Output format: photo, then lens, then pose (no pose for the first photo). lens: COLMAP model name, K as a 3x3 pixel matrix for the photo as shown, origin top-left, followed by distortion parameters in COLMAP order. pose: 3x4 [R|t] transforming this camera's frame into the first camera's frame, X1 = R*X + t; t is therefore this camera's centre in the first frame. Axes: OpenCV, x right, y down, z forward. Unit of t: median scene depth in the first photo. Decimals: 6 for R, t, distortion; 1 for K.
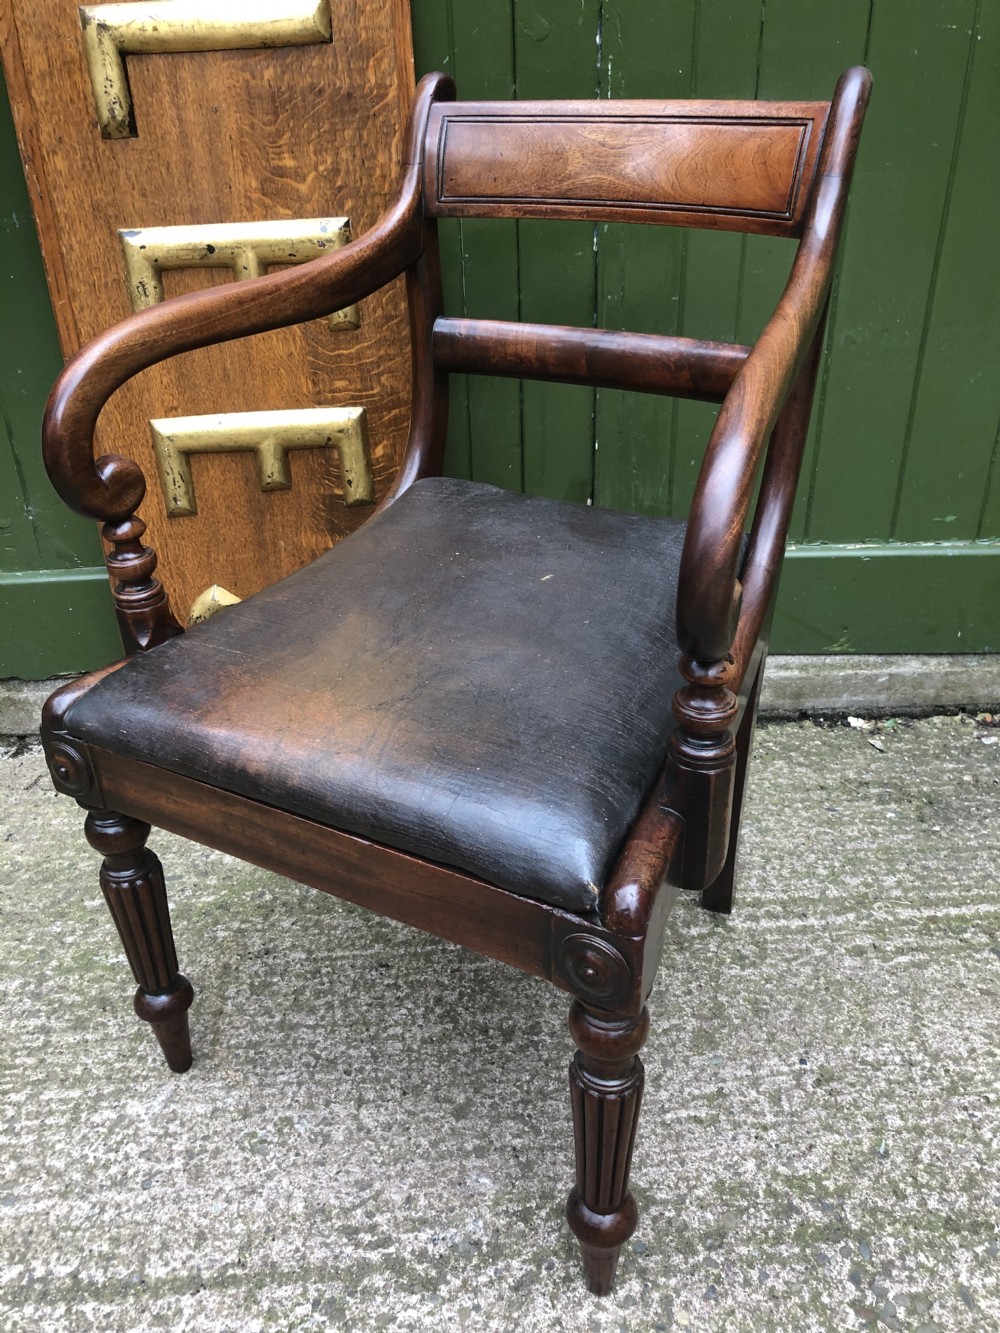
lens RADIAL K [[1094.5, 0, 498.1], [0, 1094.5, 656.1], [0, 0, 1]] dist [-0.001976, 0.034780]
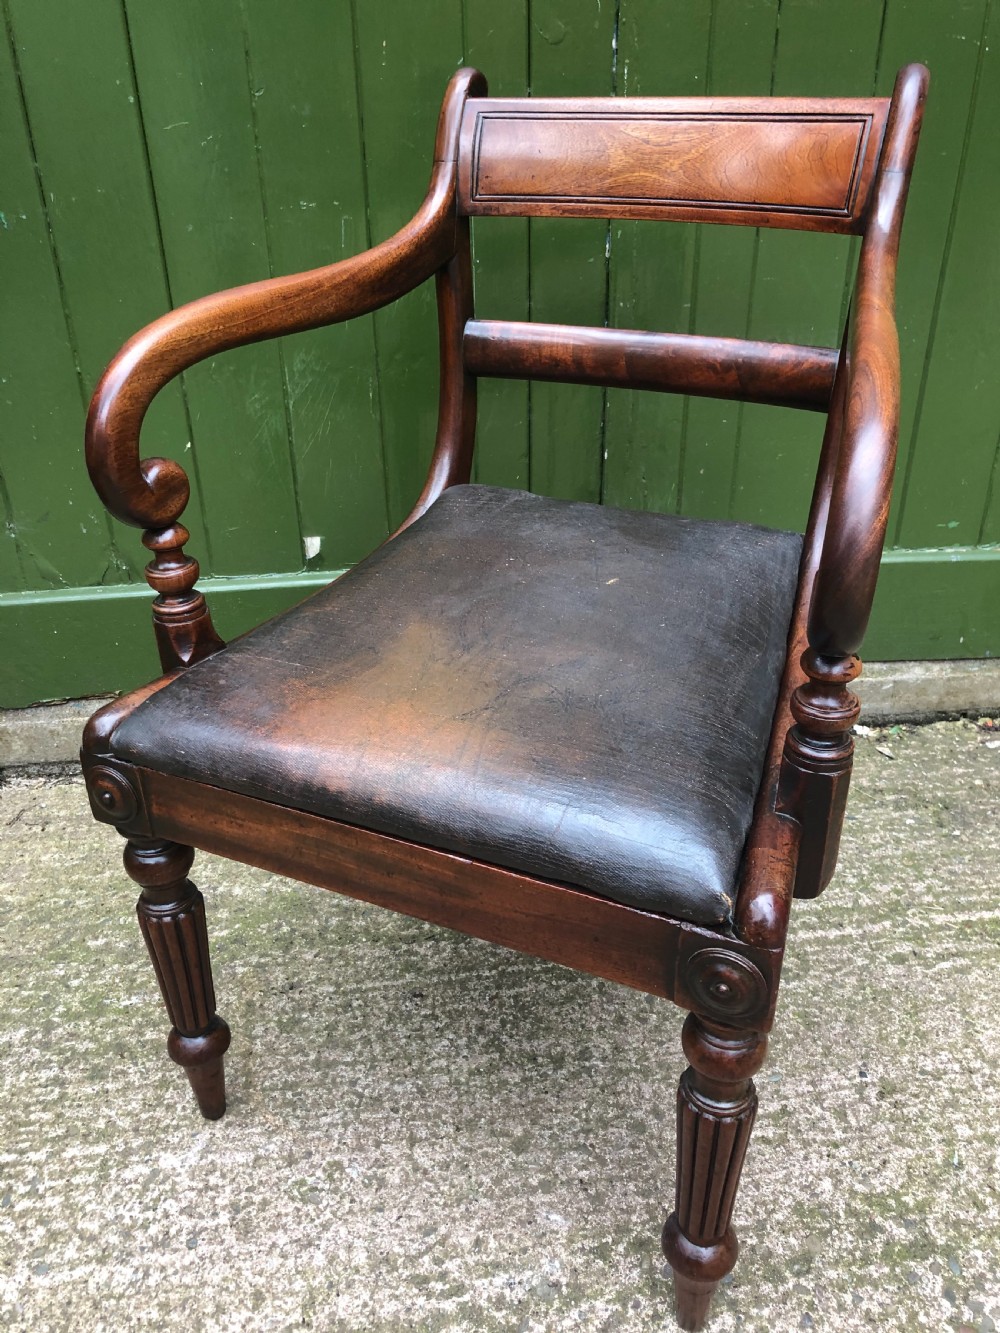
lens RADIAL K [[1094.5, 0, 505.1], [0, 1094.5, 656.3], [0, 0, 1]] dist [-0.001976, 0.034780]
pose [[0.996825, -0.021379, 0.076706, -0.105791], [0.023171, 0.999477, -0.022547, 0.011656], [-0.076184, 0.024252, 0.996799, 0.039166]]
